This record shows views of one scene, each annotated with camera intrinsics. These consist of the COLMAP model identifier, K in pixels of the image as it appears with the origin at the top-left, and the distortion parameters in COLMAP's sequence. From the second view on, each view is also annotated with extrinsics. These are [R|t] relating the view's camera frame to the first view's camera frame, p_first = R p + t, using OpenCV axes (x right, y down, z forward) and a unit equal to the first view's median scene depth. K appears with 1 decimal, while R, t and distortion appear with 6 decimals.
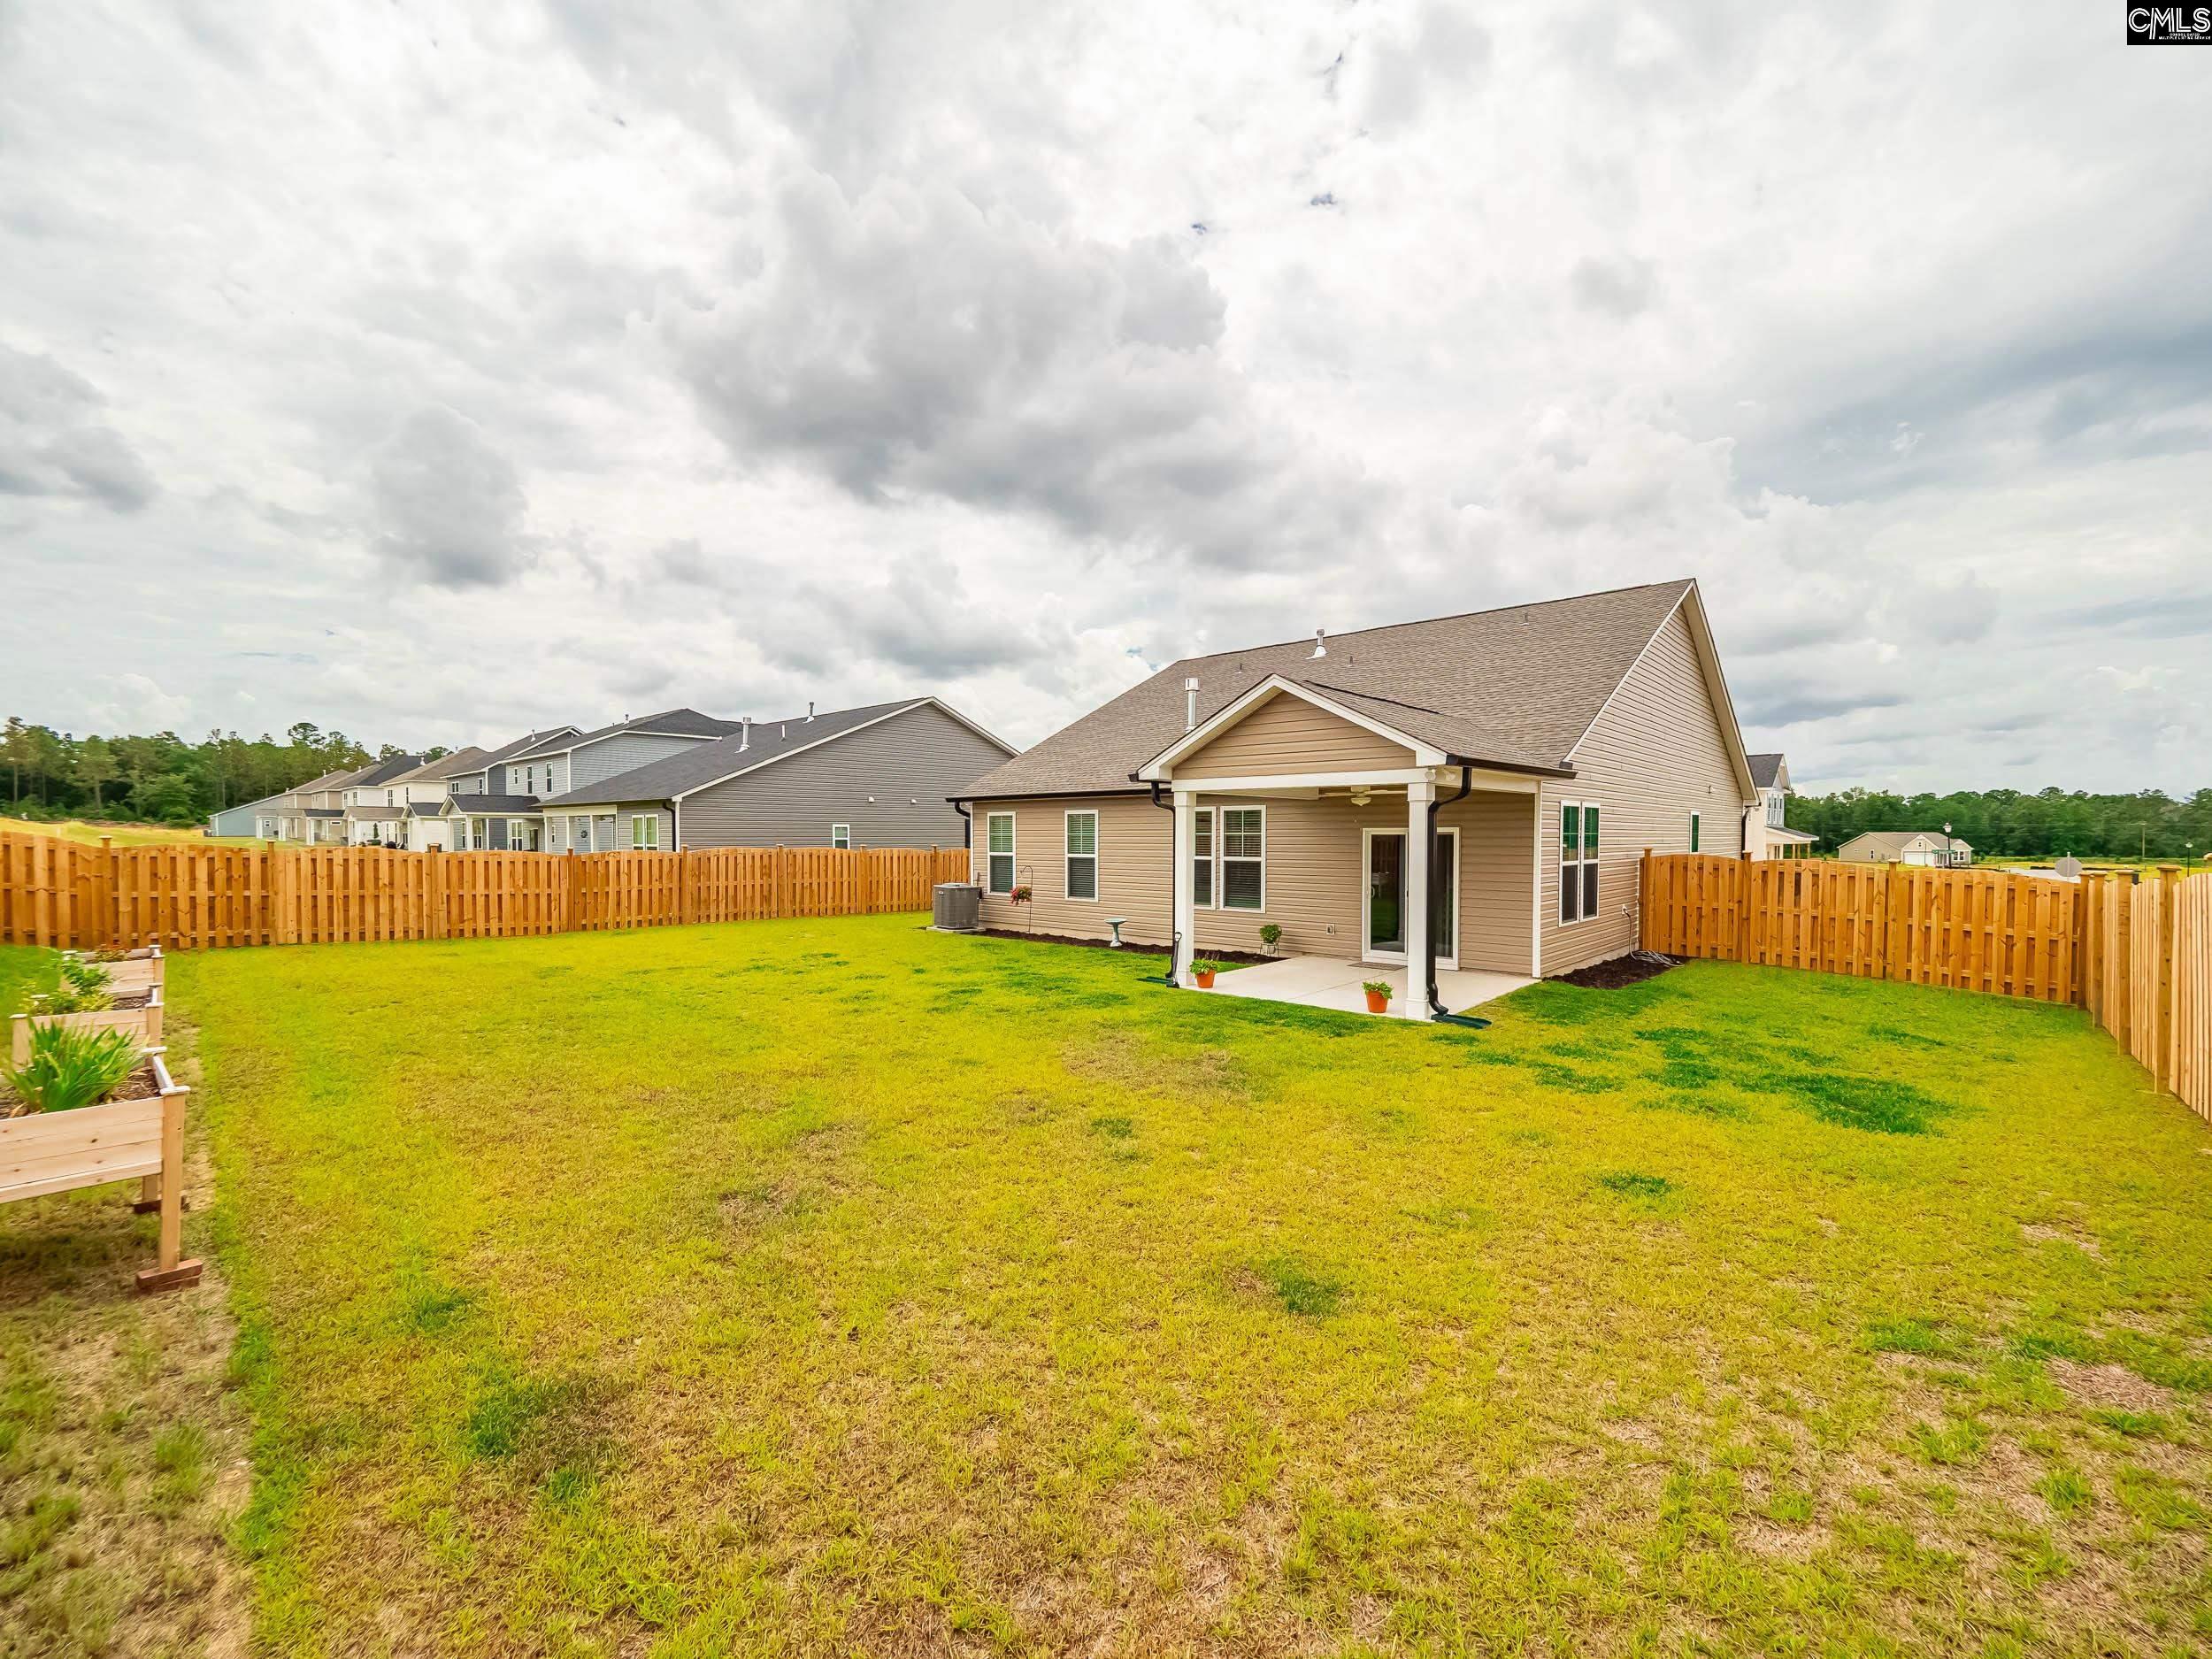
lens RADIAL K [[931.1, 0, 1086.8], [0, 931.1, 844.5], [0, 0, 1]] dist [0.004568, 0.001223]
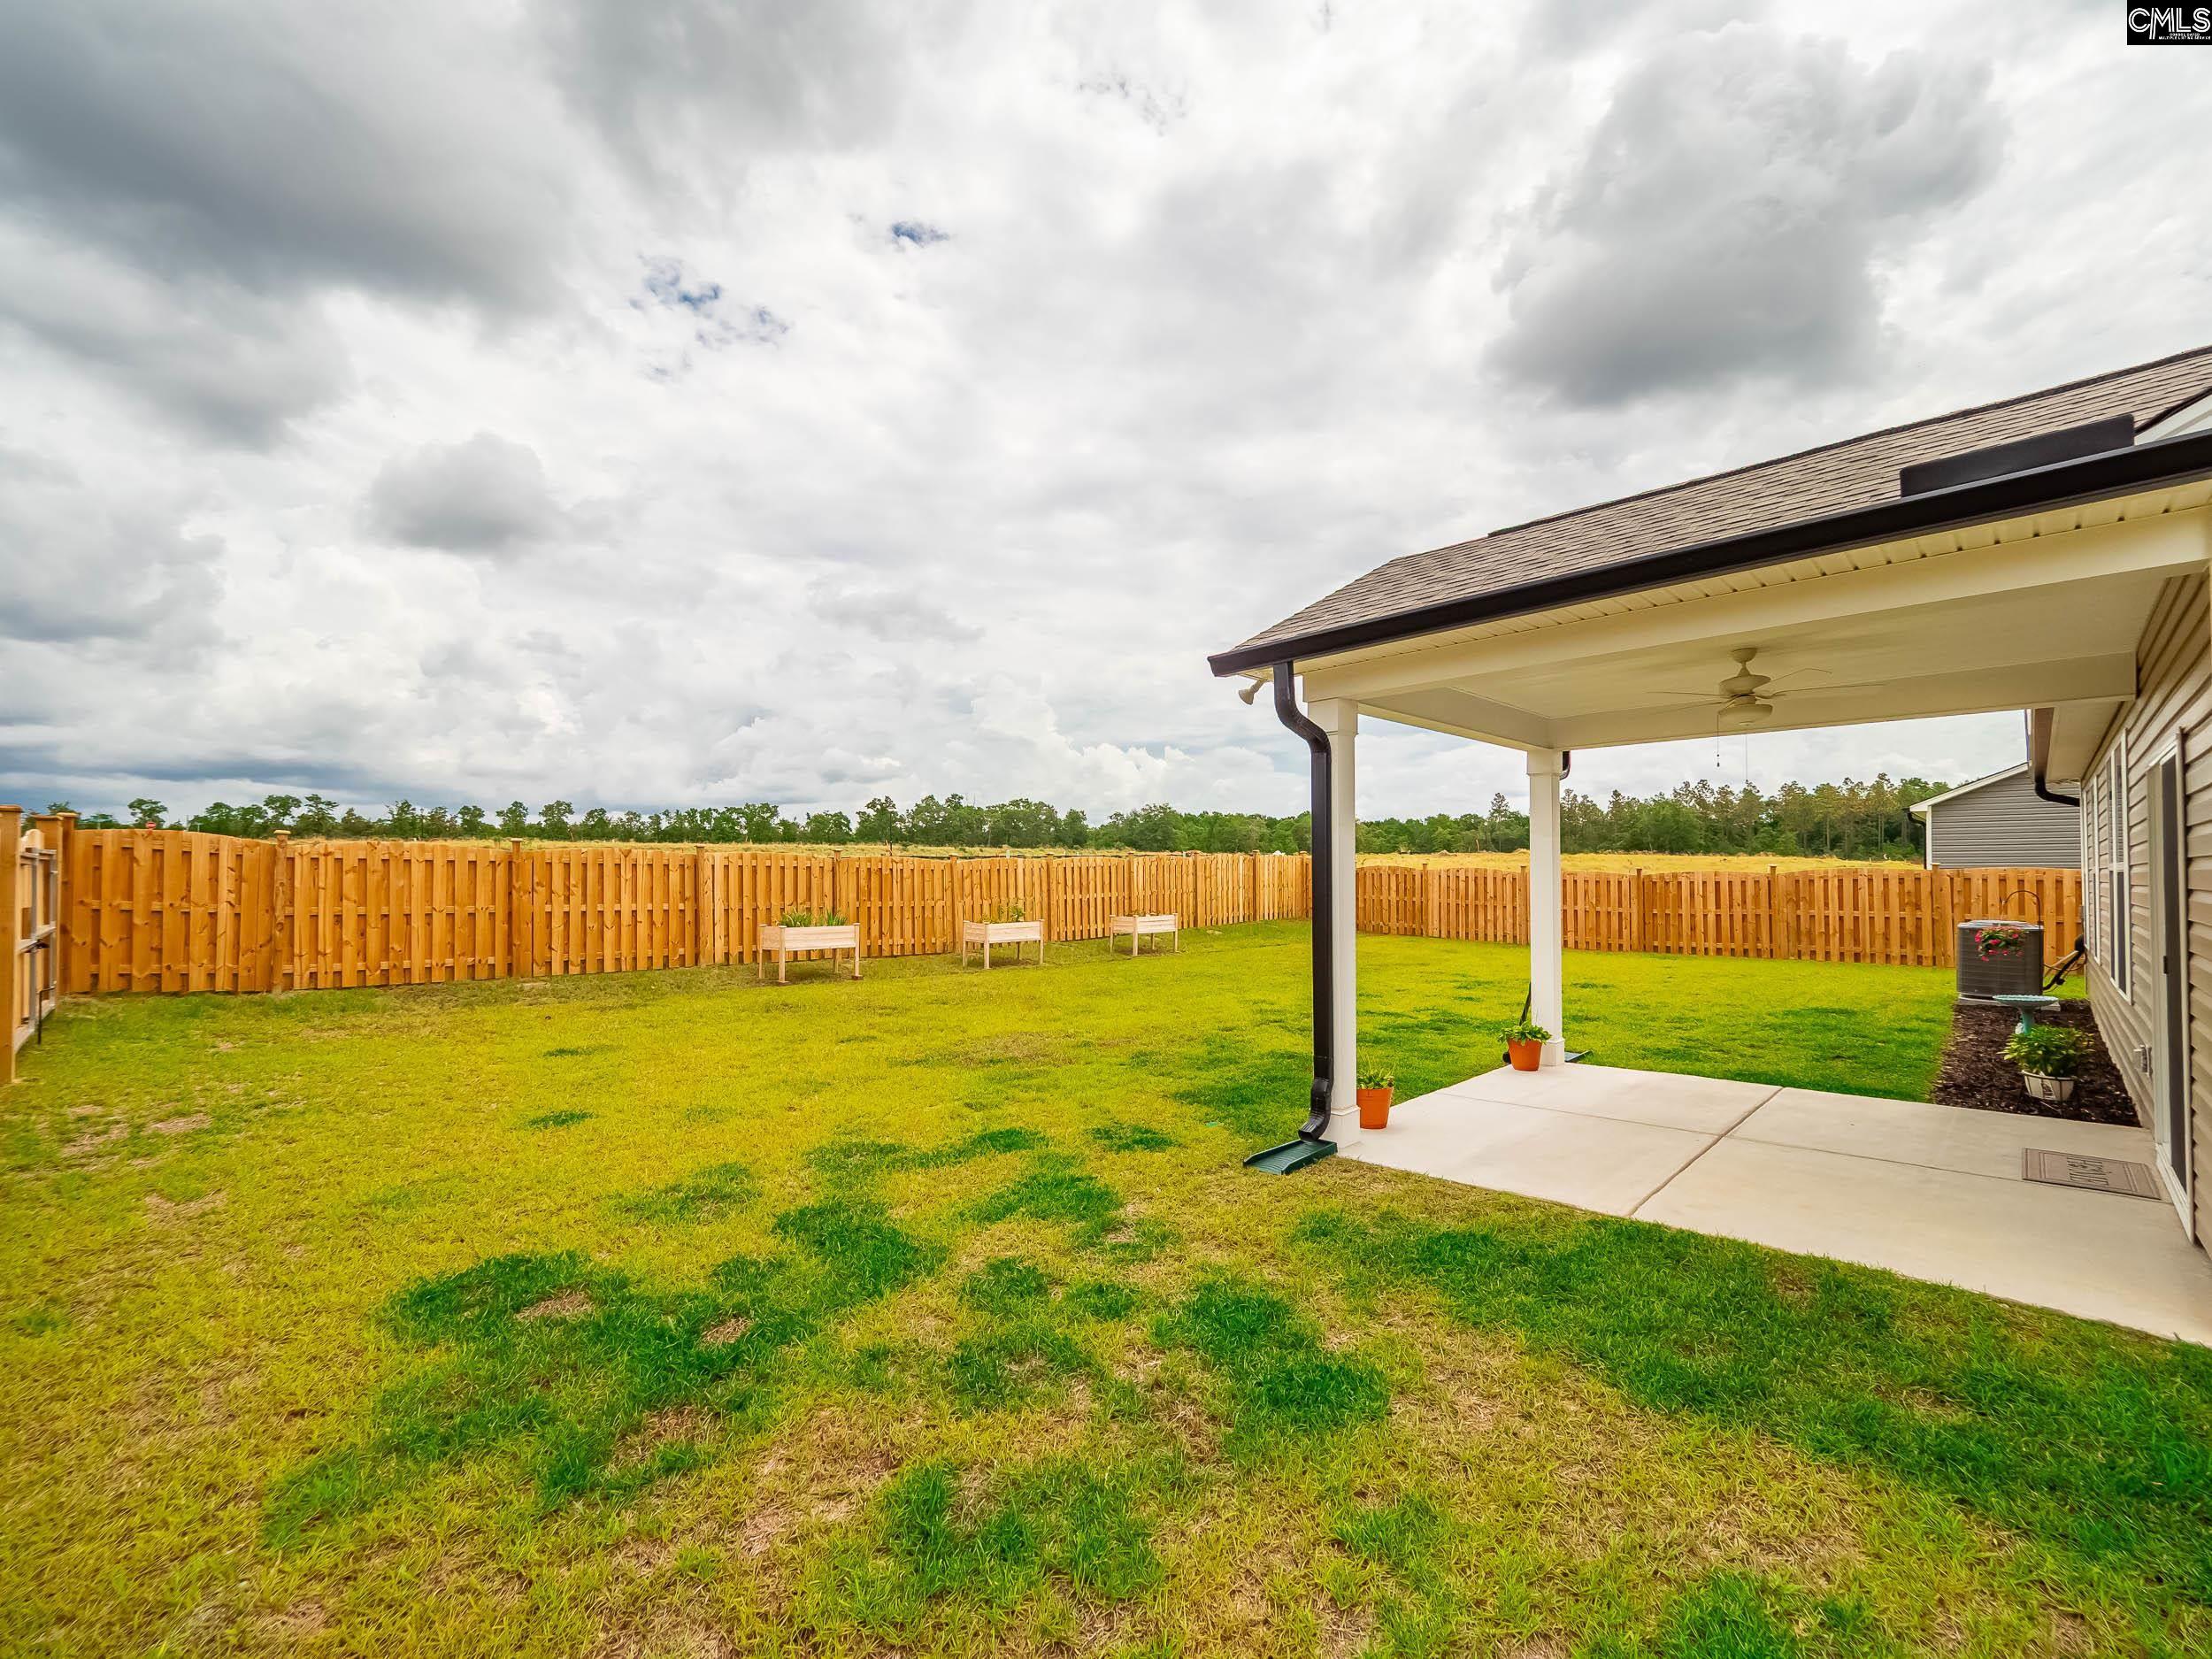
lens RADIAL K [[931.1, 0, 1098.0], [0, 931.1, 852.0], [0, 0, 1]] dist [0.004568, 0.001223]
pose [[-0.014202, -0.022935, -0.999636, 0.436012], [-0.001678, 0.999736, -0.022914, 0.009968], [0.999898, 0.001352, -0.014237, 0.413860]]
